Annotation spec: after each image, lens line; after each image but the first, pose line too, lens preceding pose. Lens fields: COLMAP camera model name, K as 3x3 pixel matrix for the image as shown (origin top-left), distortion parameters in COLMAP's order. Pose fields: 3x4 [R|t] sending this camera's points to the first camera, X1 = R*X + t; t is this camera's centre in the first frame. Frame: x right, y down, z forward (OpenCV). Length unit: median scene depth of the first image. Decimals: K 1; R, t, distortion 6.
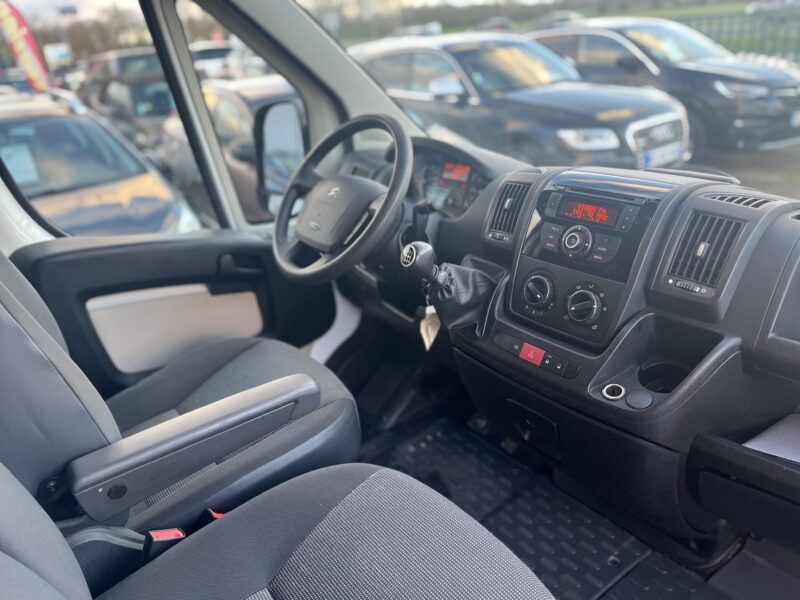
lens RADIAL K [[605.1, 0, 404.2], [0, 605.1, 301.4], [0, 0, 1]] dist [0.076541, -0.110021]
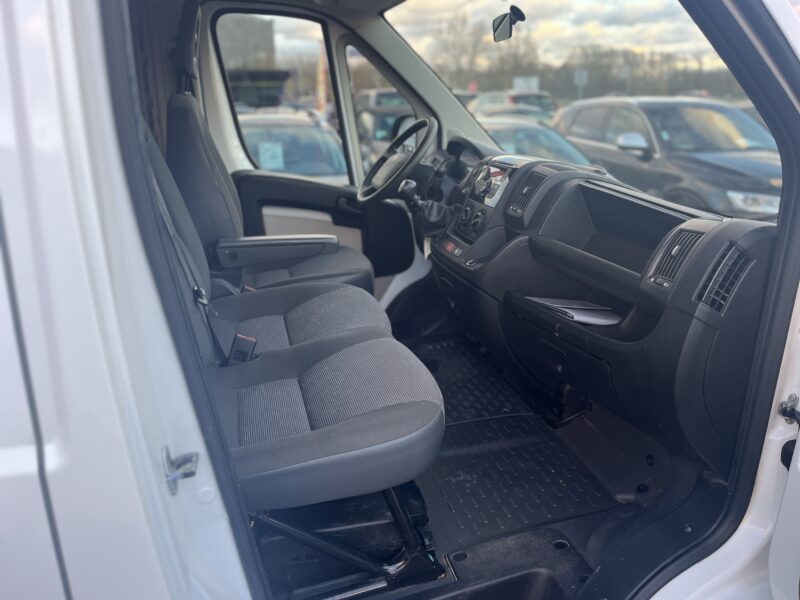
lens RADIAL K [[605.1, 0, 404.2], [0, 605.1, 301.4], [0, 0, 1]] dist [0.076541, -0.110021]
pose [[0.921200, 0.199626, -0.333976, 0.496512], [-0.224122, 0.973893, -0.036070, 0.235516], [0.318056, 0.108079, 0.941891, -0.492369]]
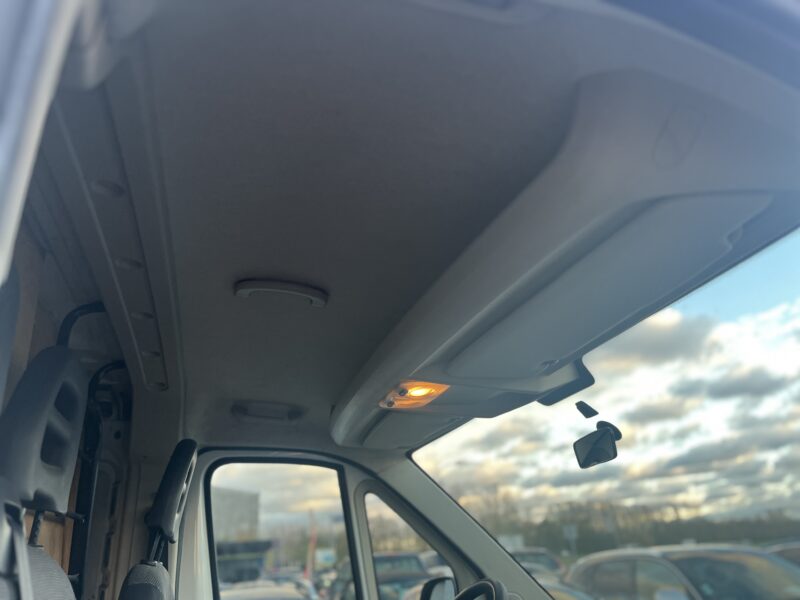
lens RADIAL K [[605.1, 0, 404.2], [0, 605.1, 301.4], [0, 0, 1]] dist [0.076541, -0.110021]
pose [[0.933310, -0.106208, -0.343004, 0.244350], [-0.169610, 0.711569, -0.681837, 0.142805], [0.316488, 0.694543, 0.646101, -0.201129]]
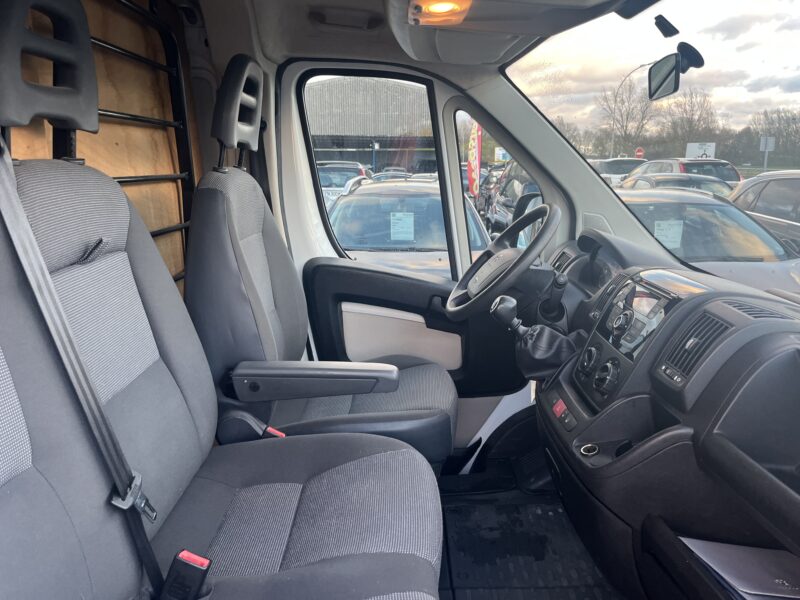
lens RADIAL K [[605.1, 0, 404.2], [0, 605.1, 301.4], [0, 0, 1]] dist [0.076541, -0.110021]
pose [[0.795595, 0.223542, -0.563078, 0.402538], [-0.311855, 0.947952, -0.064294, 0.042611], [0.519399, 0.226751, 0.823899, -0.099191]]
